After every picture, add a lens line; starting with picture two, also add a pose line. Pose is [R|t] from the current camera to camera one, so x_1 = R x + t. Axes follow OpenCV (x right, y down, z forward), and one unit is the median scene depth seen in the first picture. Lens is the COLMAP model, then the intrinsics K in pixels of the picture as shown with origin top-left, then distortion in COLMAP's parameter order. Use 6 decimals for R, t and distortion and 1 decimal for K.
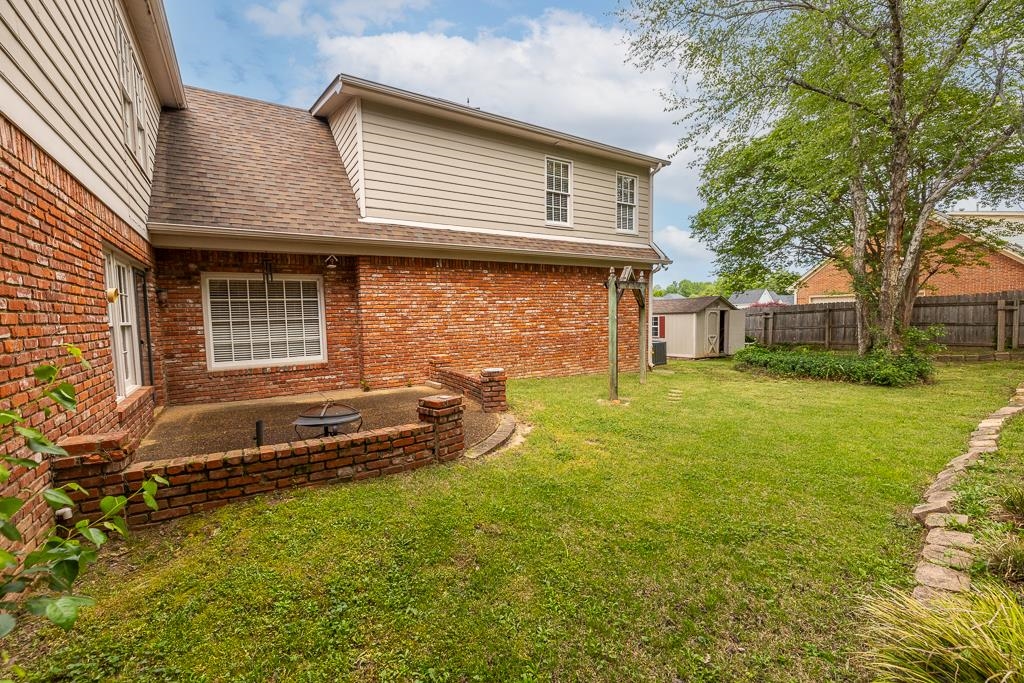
lens RADIAL K [[428.0, 0, 512.0], [0, 428.0, 341.5], [0, 0, 1]] dist [0.001505, -0.000142]
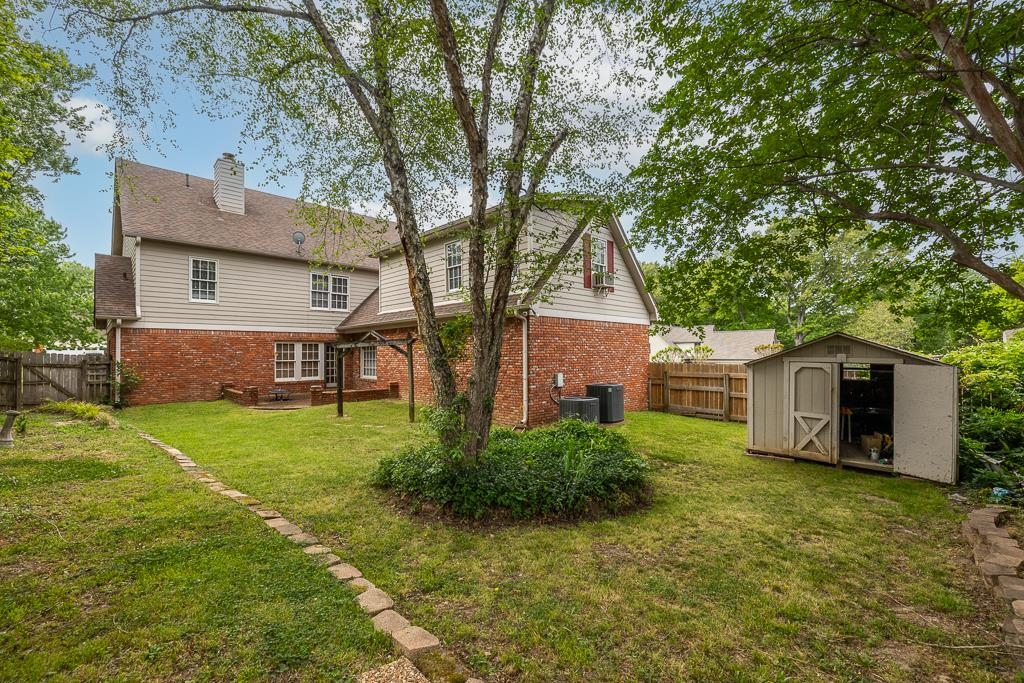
lens RADIAL K [[428.0, 0, 512.0], [0, 428.0, 341.5], [0, 0, 1]] dist [0.001505, -0.000142]
pose [[0.211488, -0.006663, -0.977358, 1.831821], [-0.059070, 0.998062, -0.019587, -0.142184], [0.975594, 0.061875, 0.210684, 1.188274]]
